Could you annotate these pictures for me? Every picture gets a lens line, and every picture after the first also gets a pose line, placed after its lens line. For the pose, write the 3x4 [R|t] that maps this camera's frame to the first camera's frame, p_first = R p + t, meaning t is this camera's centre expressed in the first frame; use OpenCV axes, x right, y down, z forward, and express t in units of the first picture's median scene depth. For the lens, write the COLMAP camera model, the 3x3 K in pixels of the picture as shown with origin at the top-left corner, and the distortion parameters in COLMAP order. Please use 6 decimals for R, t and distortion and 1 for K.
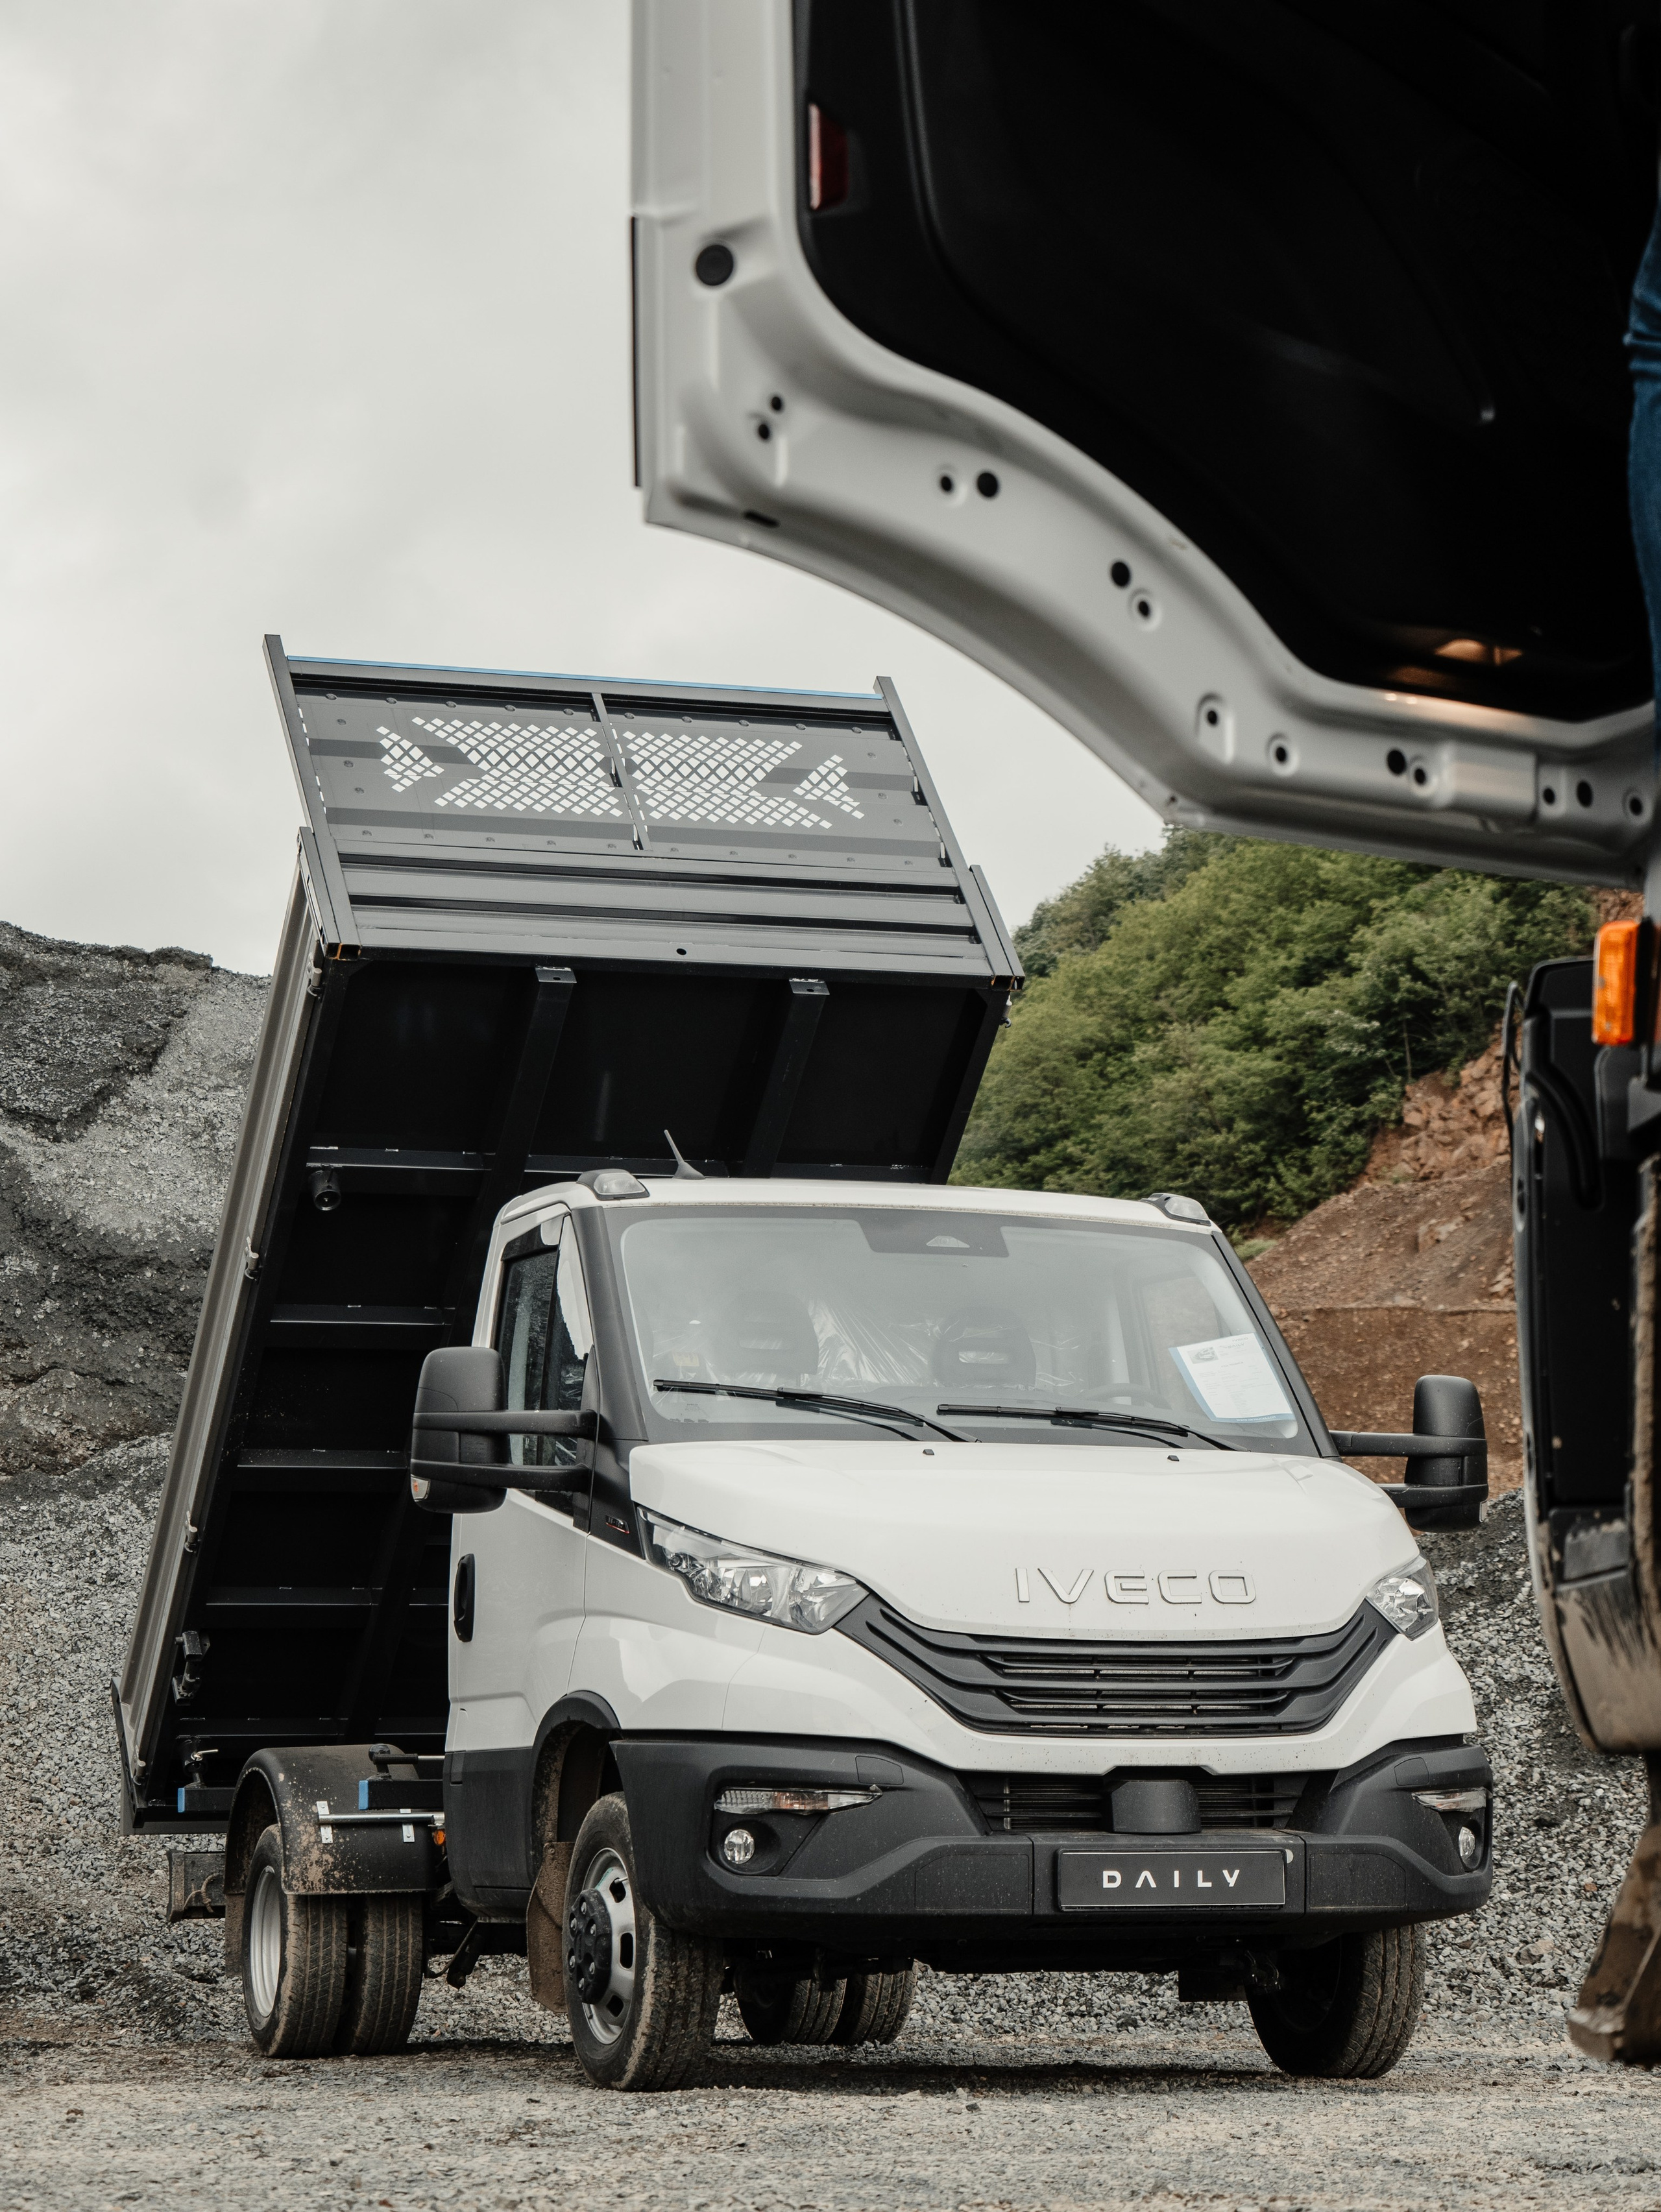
lens RADIAL K [[4248.0, 0, 830.5], [0, 4248.0, 1106.0], [0, 0, 1]] dist [-0.025658, -0.091654]
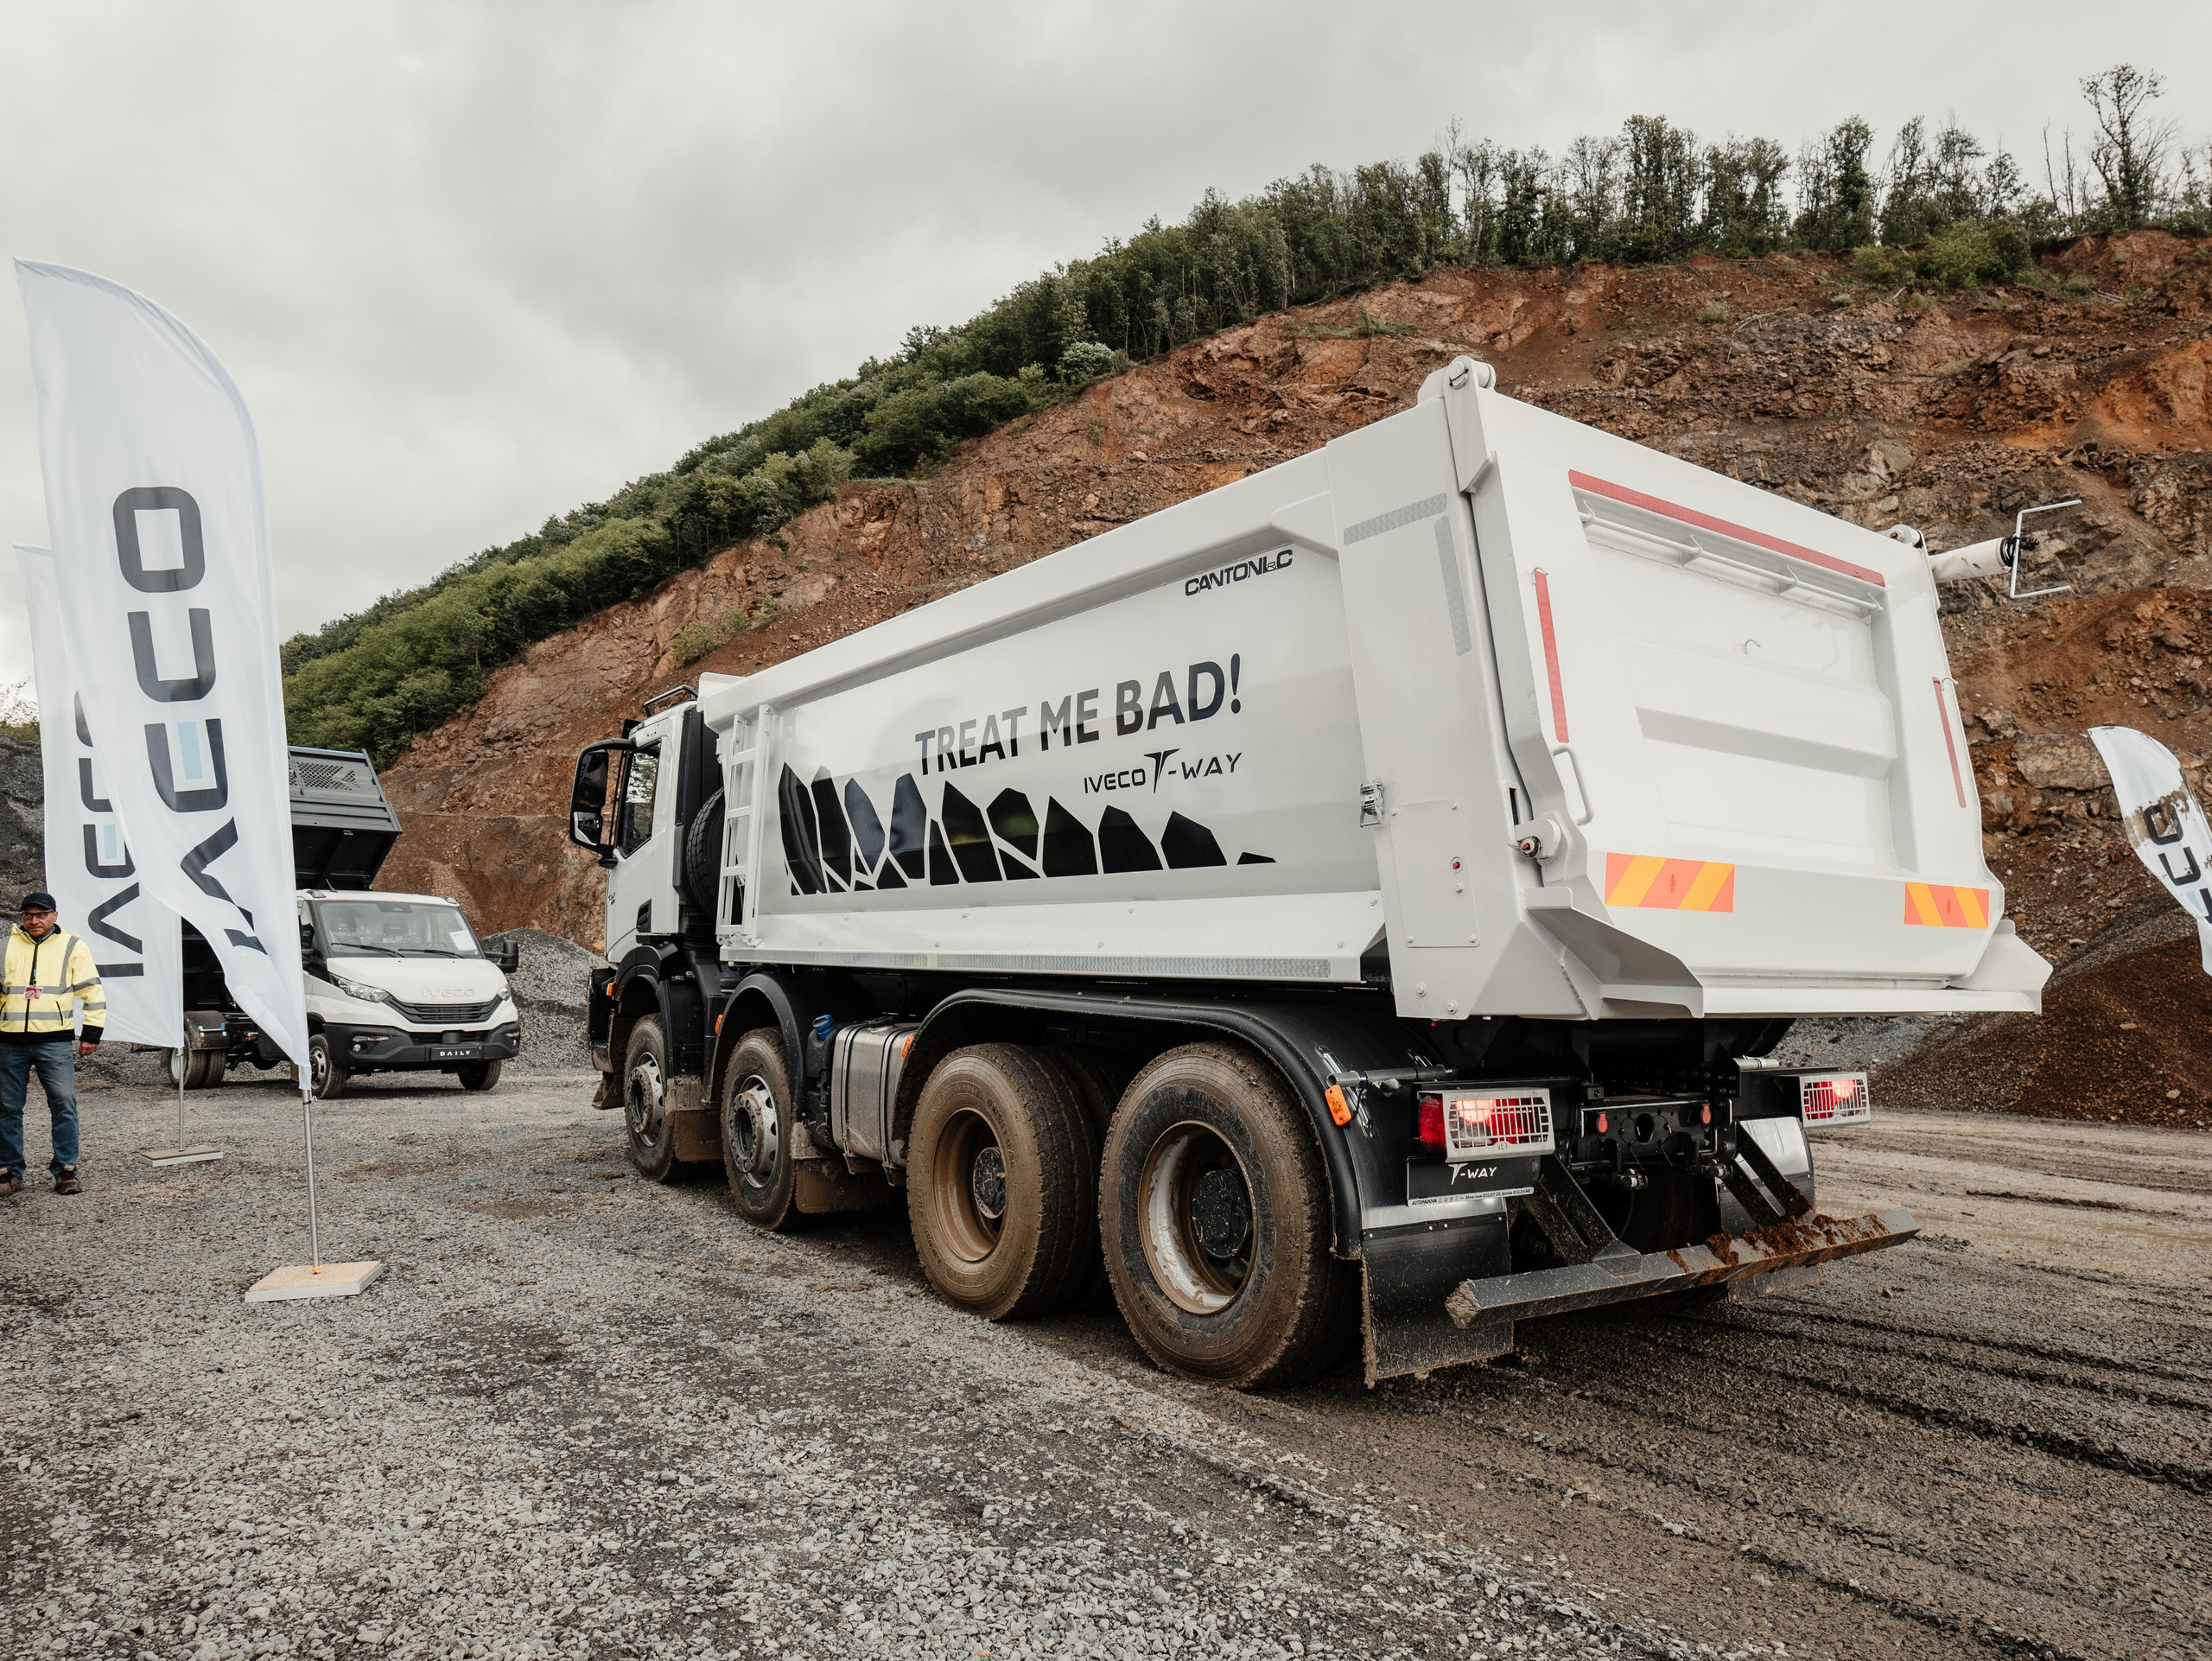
lens RADIAL K [[1458.7, 0, 1106.0], [0, 1458.7, 830.5], [0, 0, 1]] dist [-0.000050, 0.000287]
pose [[0.817500, 0.063587, 0.572408, -0.252073], [-0.112290, 0.992410, 0.050126, -0.214813], [-0.564876, -0.105253, 0.818435, -0.694308]]
